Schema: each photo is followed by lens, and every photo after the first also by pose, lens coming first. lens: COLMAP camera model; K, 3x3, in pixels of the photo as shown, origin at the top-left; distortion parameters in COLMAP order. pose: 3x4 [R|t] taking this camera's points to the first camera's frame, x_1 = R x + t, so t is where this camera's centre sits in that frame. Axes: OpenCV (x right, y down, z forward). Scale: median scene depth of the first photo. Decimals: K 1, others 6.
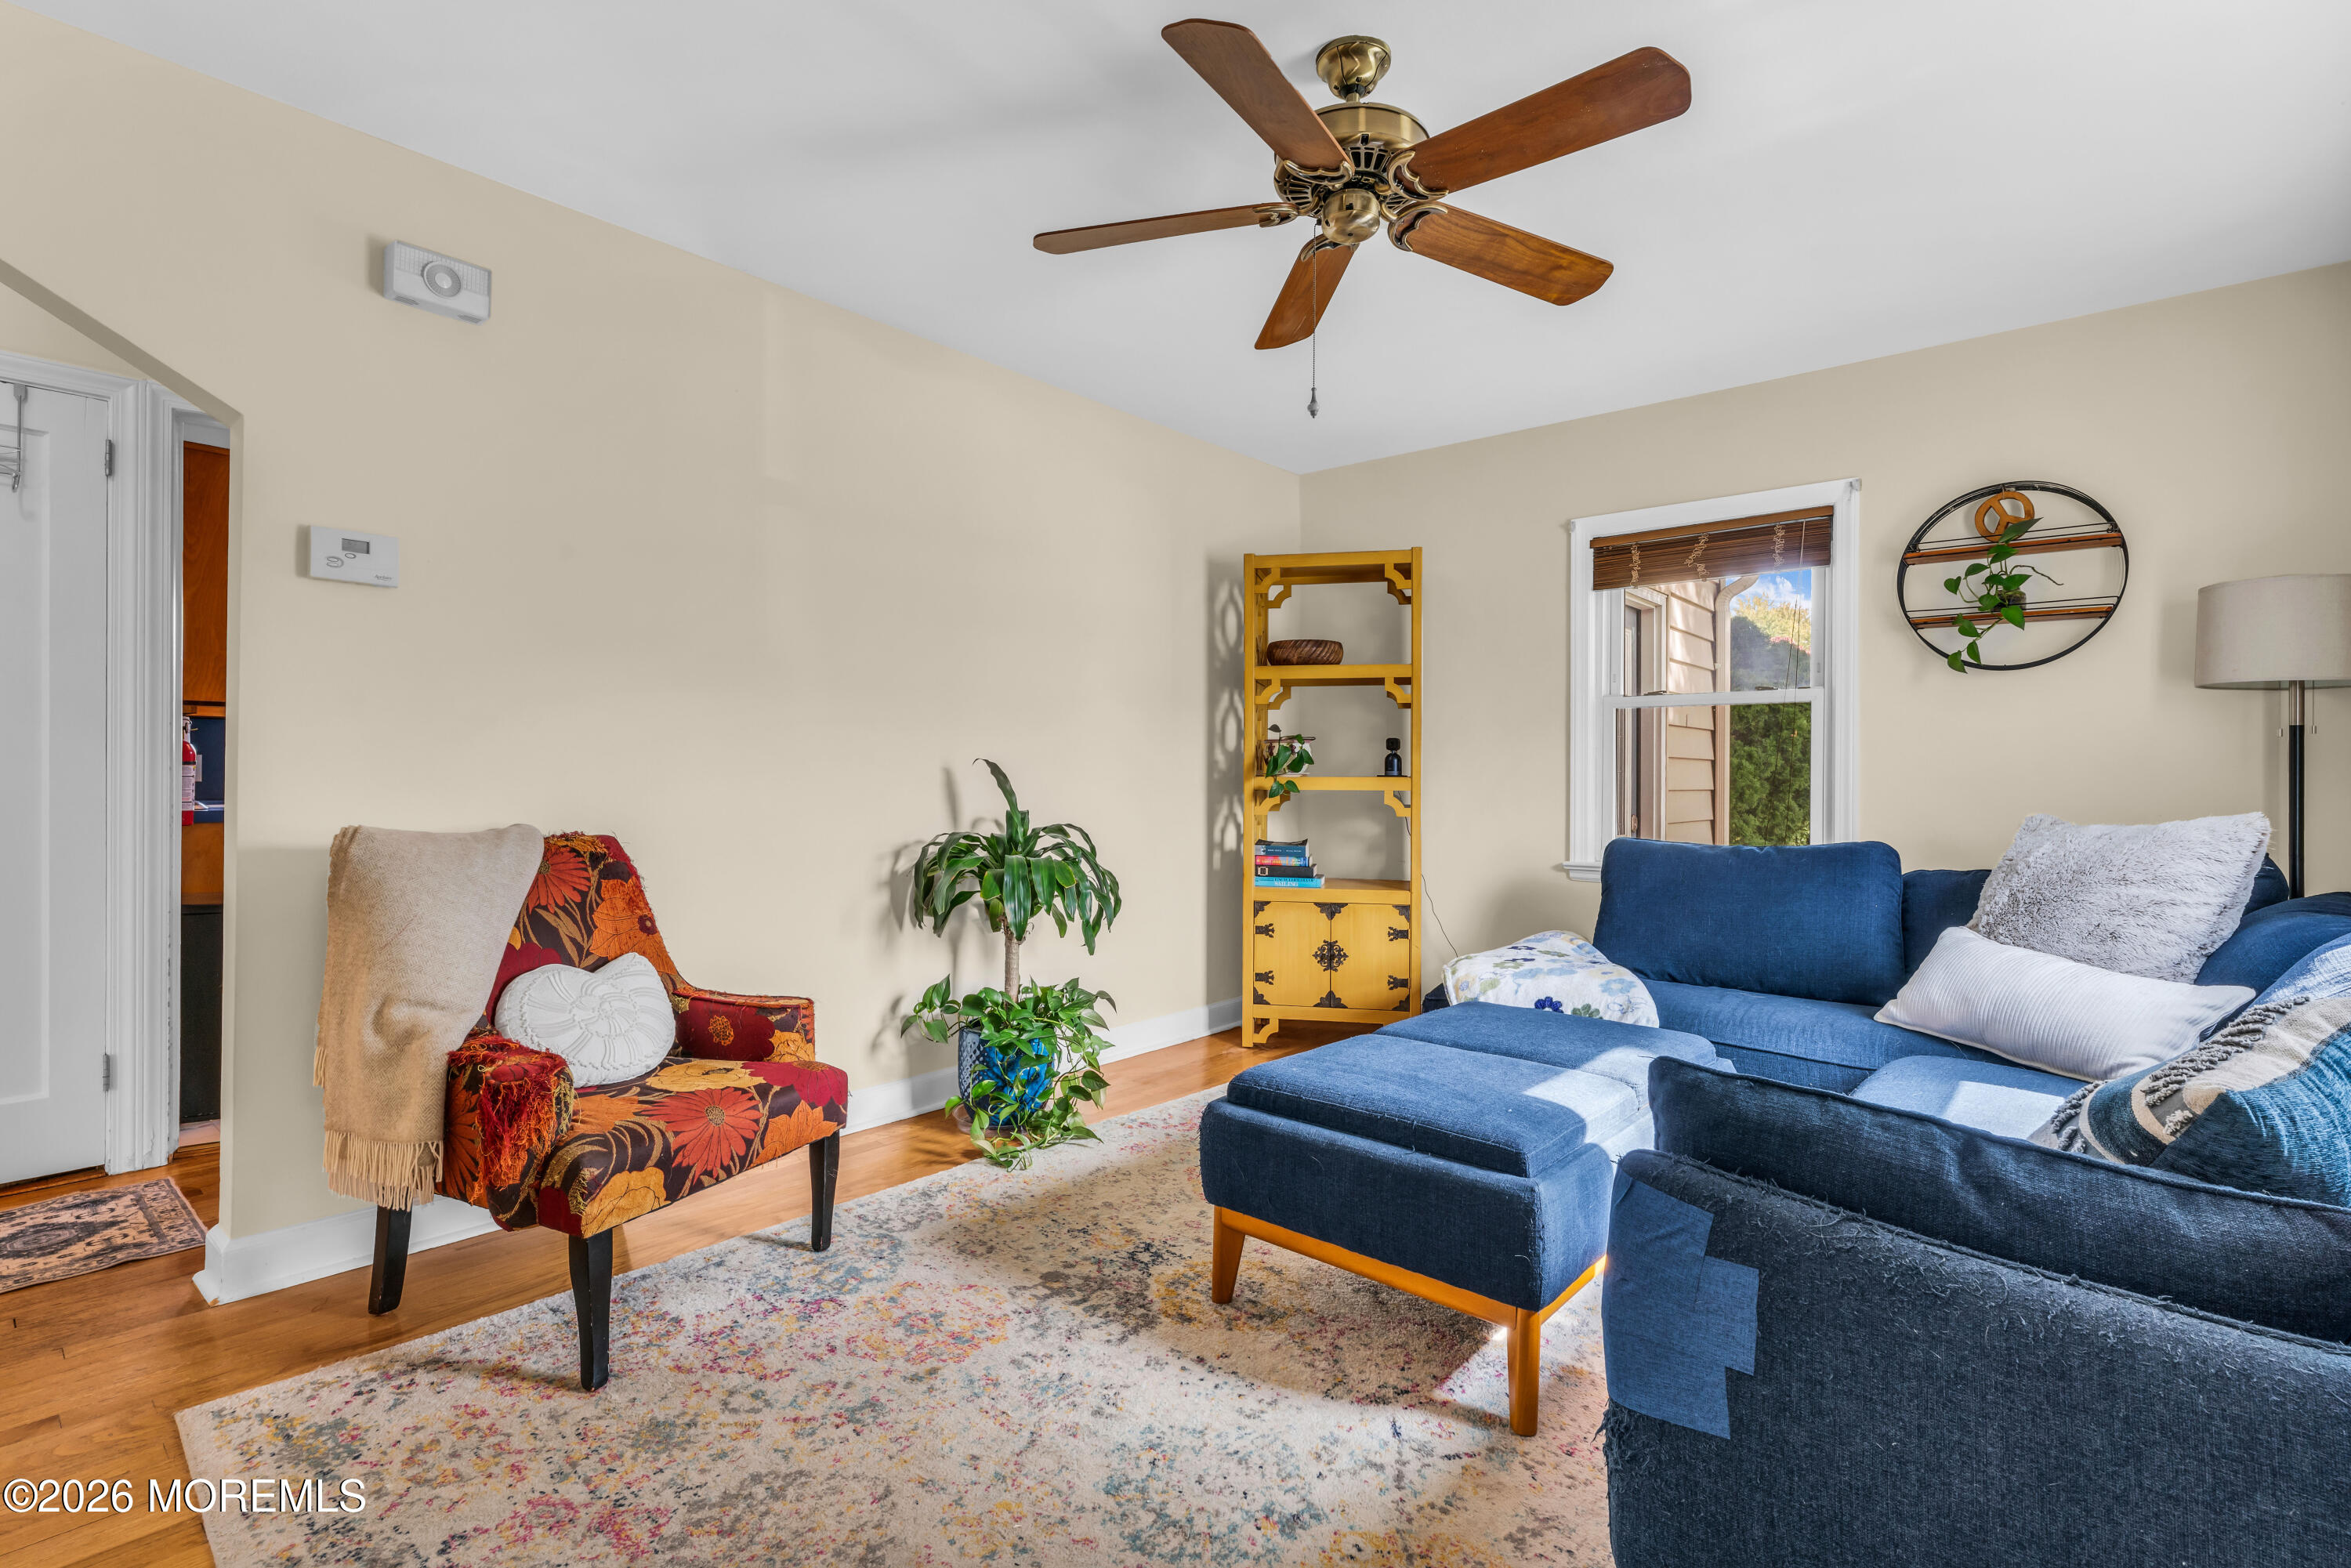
lens RADIAL K [[1105.4, 0, 1182.4], [0, 1105.4, 760.0], [0, 0, 1]] dist [-0.000457, -0.001135]
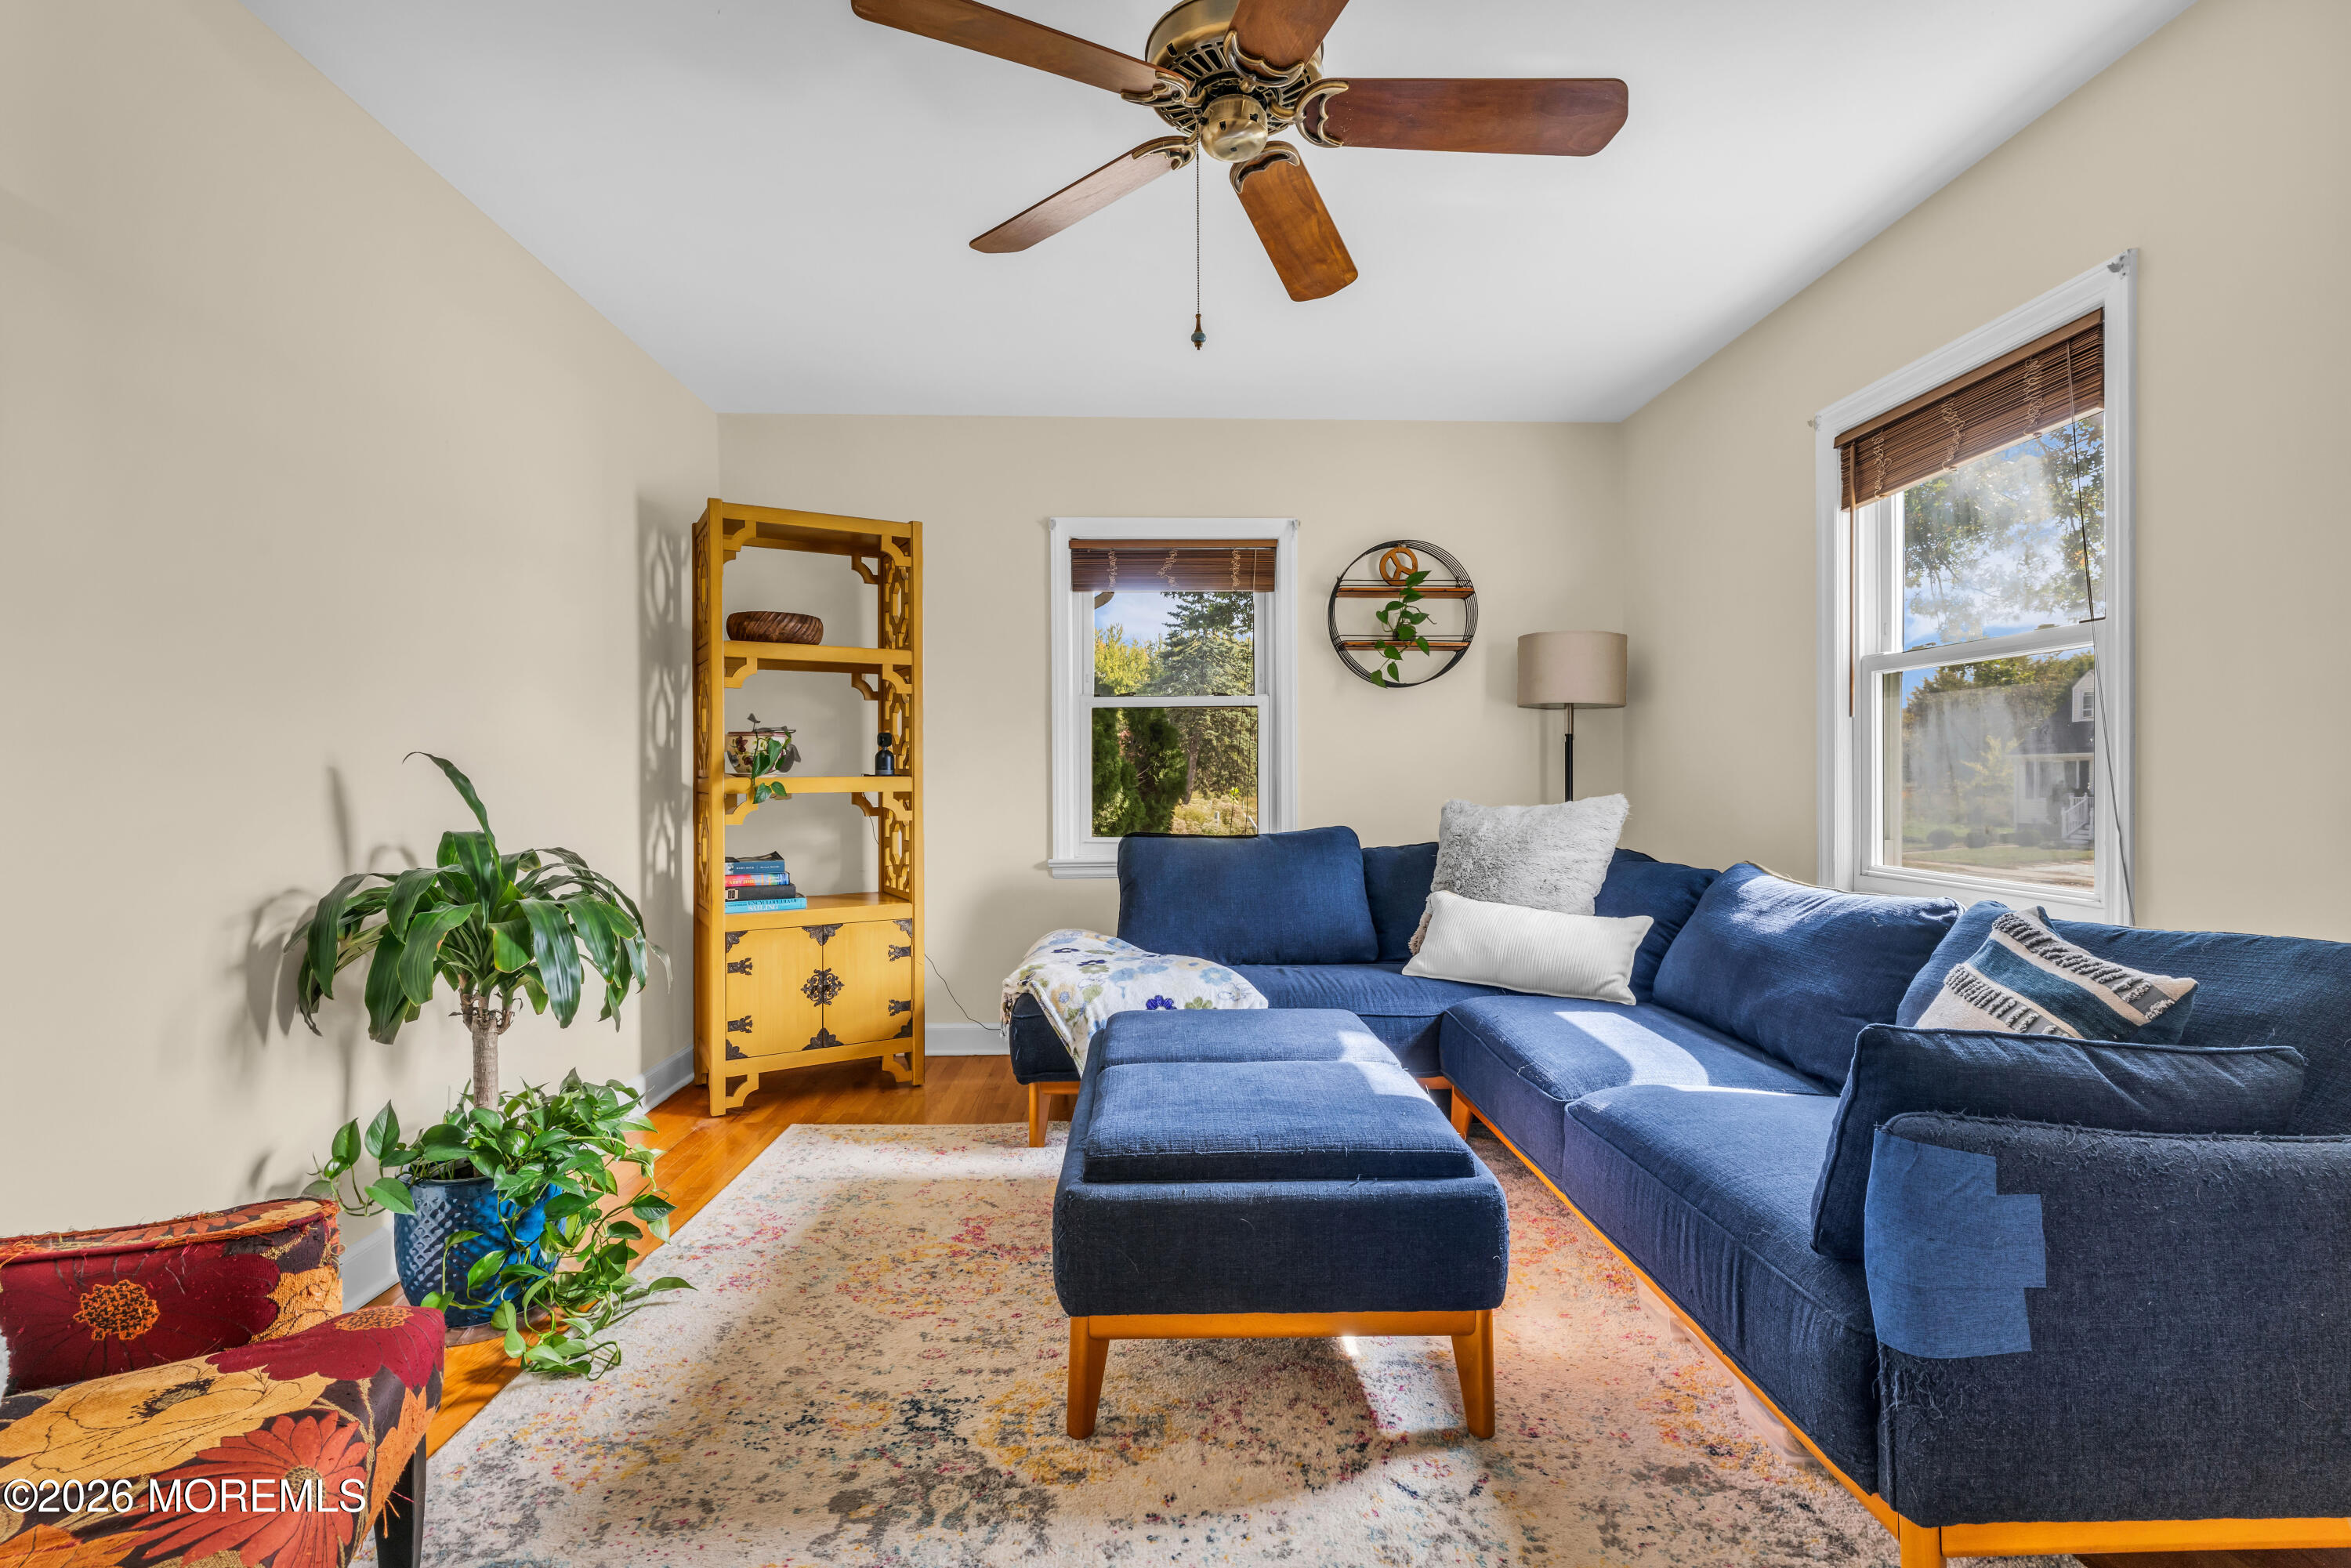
lens RADIAL K [[1088.2, 0, 1176.1], [0, 1088.2, 766.7], [0, 0, 1]] dist [-0.000377, -0.000822]
pose [[0.736855, -0.003017, 0.676044, -0.300608], [-0.000501, 0.999987, 0.005009, 0.003856], [-0.676050, -0.004029, 0.736844, 0.258334]]
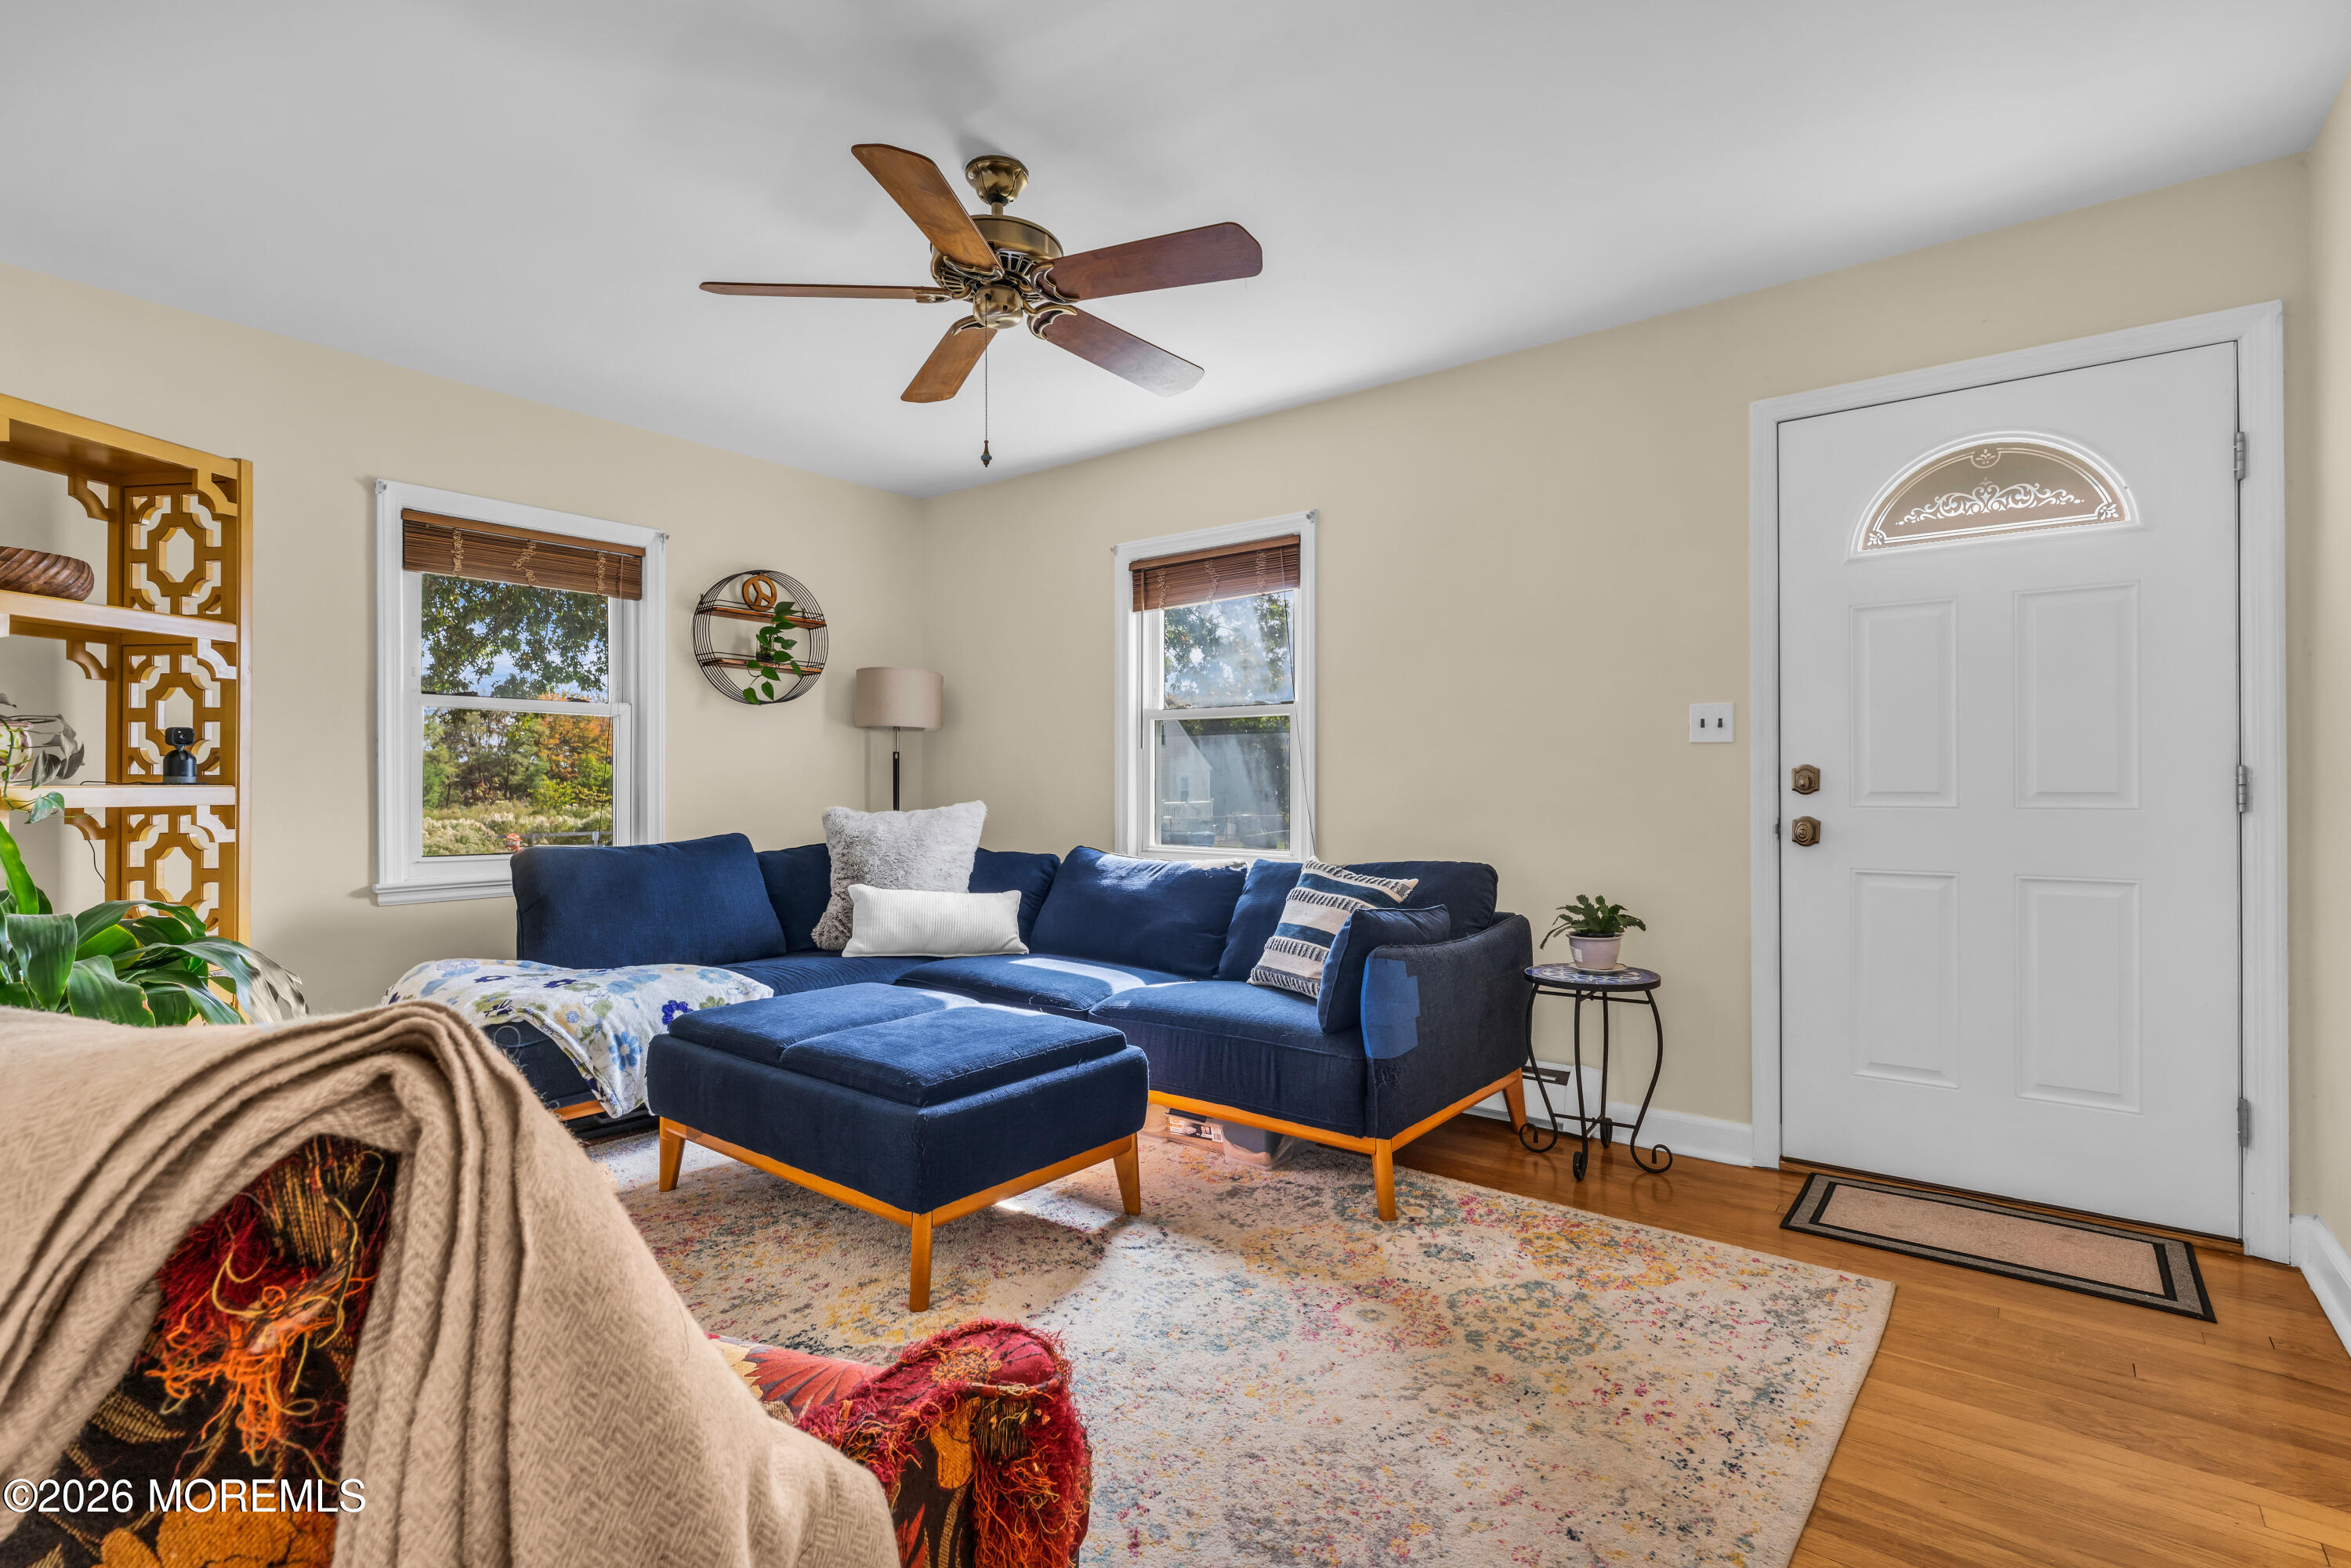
lens RADIAL K [[1088.2, 0, 1176.1], [0, 1088.2, 766.7], [0, 0, 1]] dist [-0.000377, -0.000822]
pose [[-0.045908, 0.010955, 0.998886, -0.655171], [-0.012684, 0.999853, -0.011548, 0.005387], [-0.998865, -0.013200, -0.045762, 0.558486]]
